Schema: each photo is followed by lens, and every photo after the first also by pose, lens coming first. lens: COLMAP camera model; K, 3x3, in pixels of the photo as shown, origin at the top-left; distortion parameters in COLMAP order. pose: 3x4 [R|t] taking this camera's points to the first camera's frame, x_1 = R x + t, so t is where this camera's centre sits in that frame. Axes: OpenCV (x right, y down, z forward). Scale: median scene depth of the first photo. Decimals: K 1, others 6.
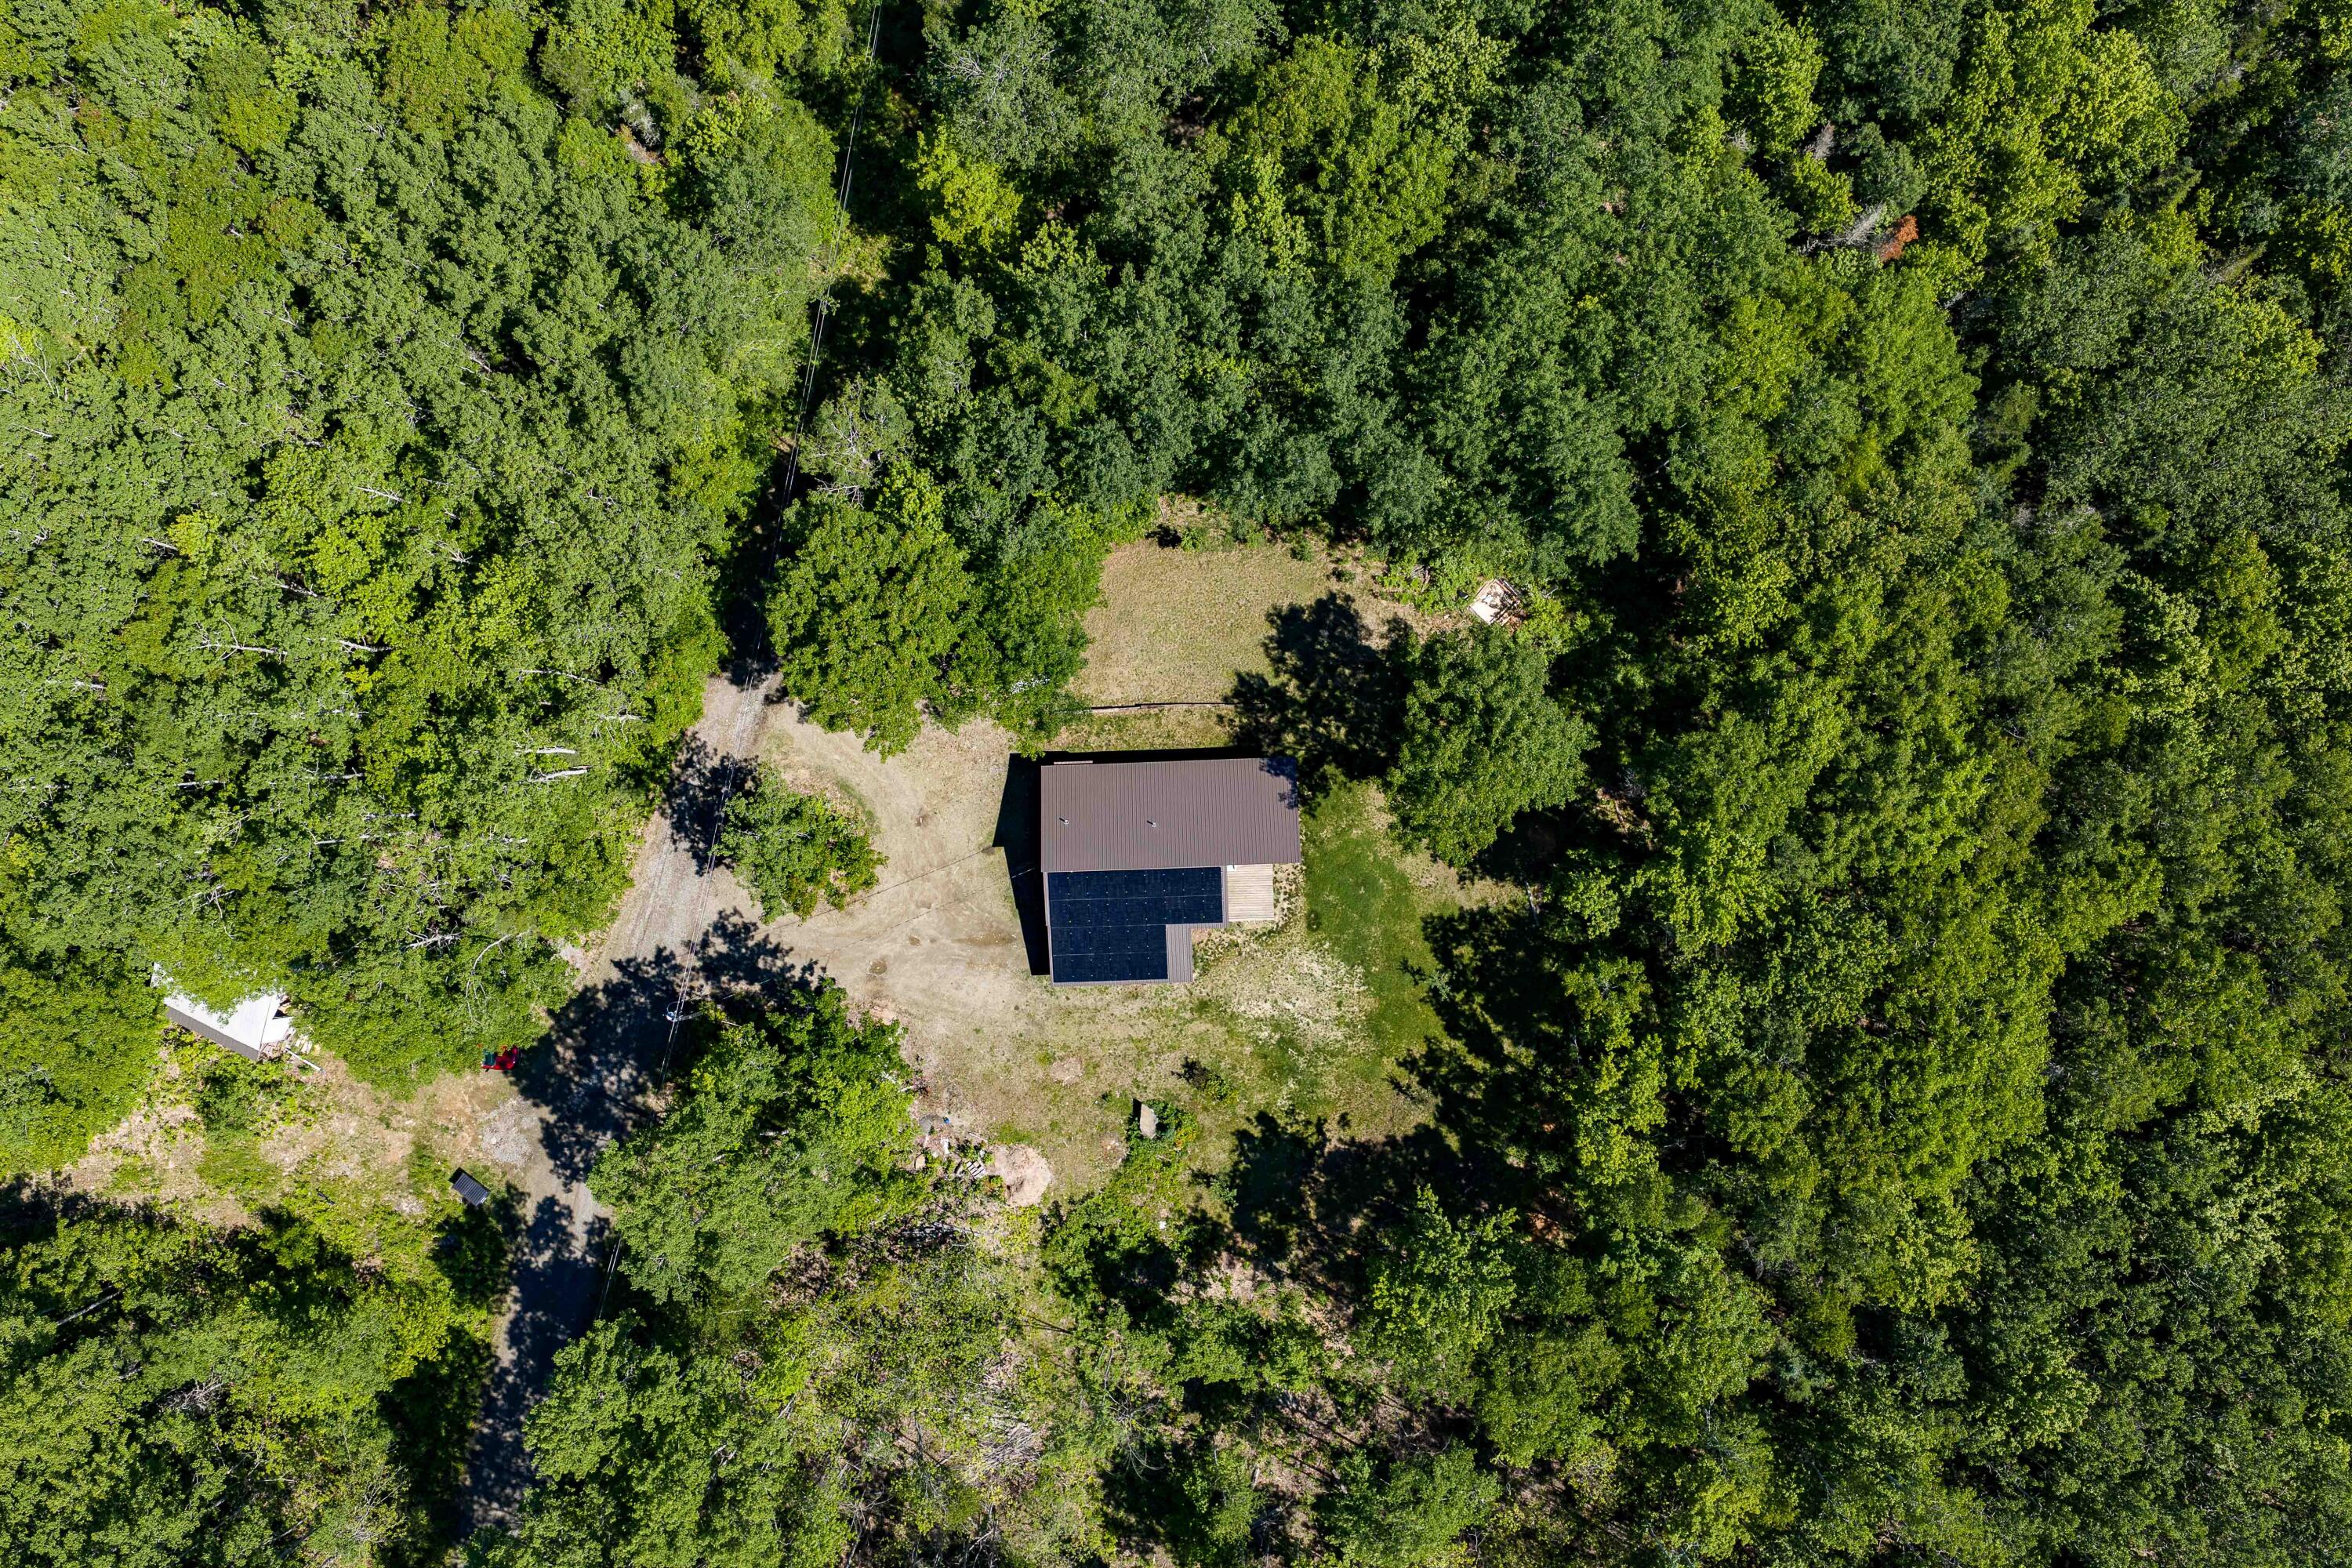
lens RADIAL K [[1898.0, 0, 1179.9], [0, 1898.0, 778.0], [0, 0, 1]] dist [0.007430, 0.018178]
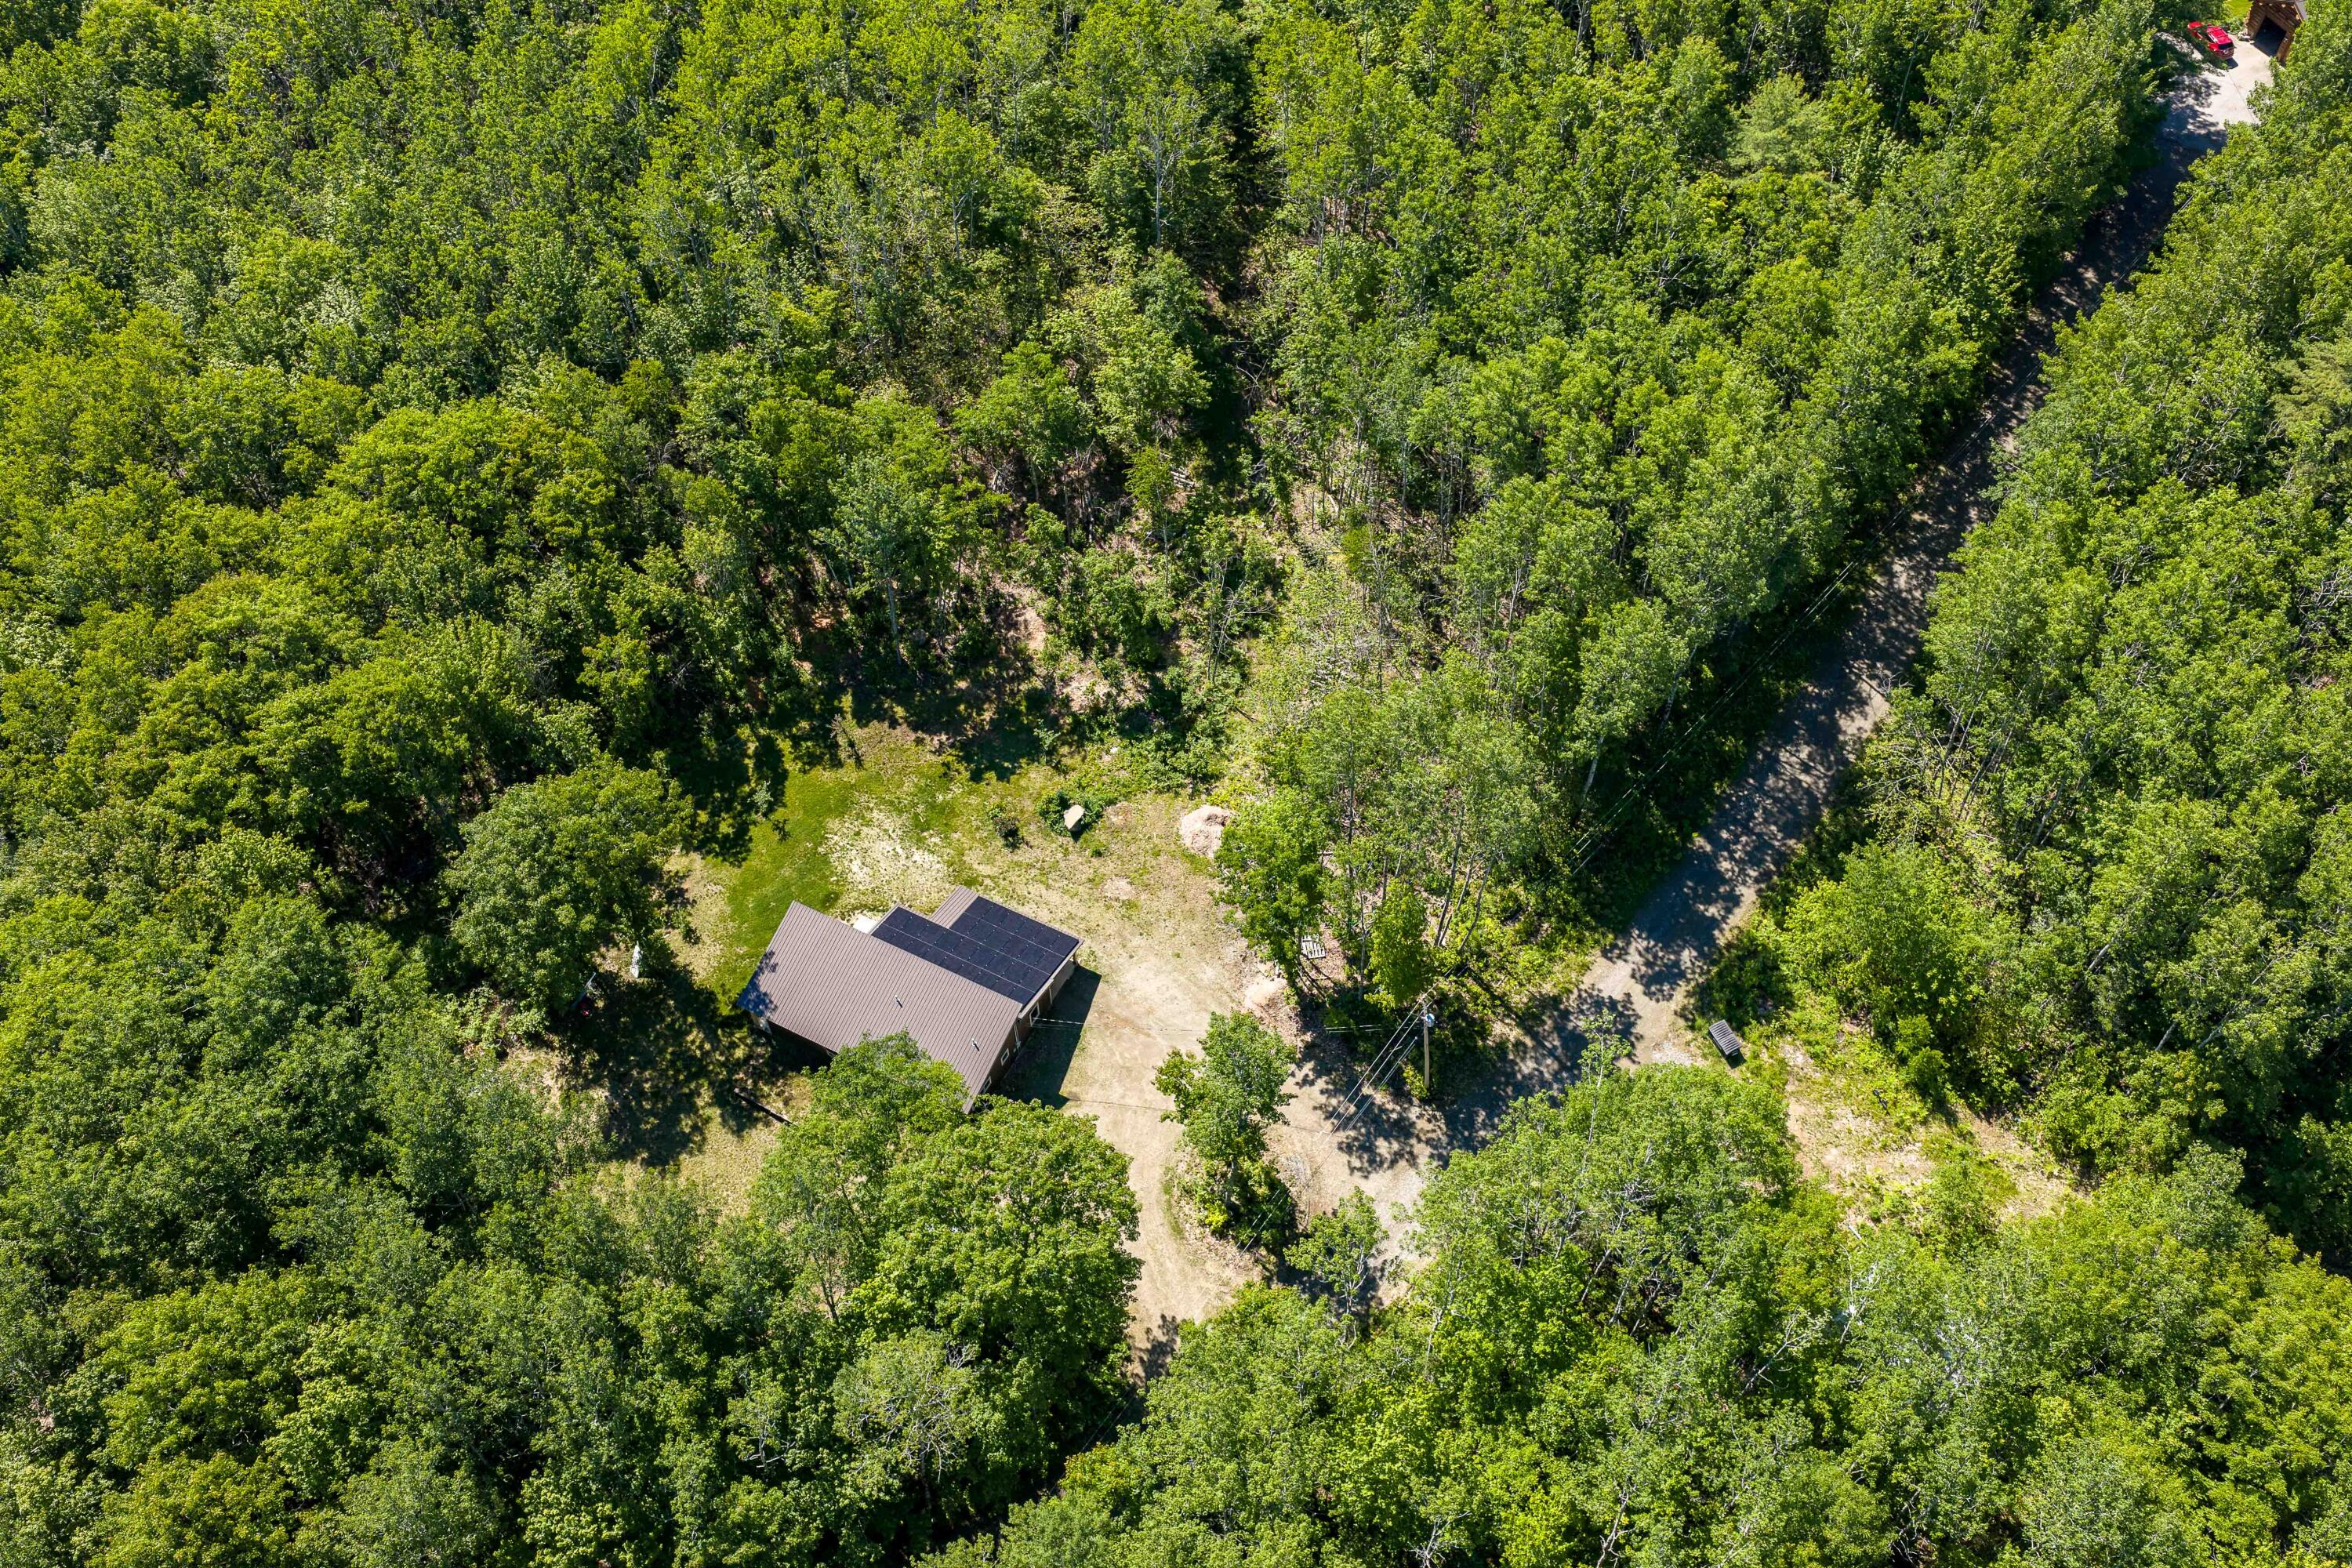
lens RADIAL K [[1898.0, 0, 1181.4], [0, 1898.0, 785.3], [0, 0, 1]] dist [0.007430, 0.018178]
pose [[-0.874964, -0.376109, 0.304926, -0.372886], [0.484183, -0.682573, 0.547413, -0.341144], [0.002247, 0.626607, 0.779332, 0.184744]]
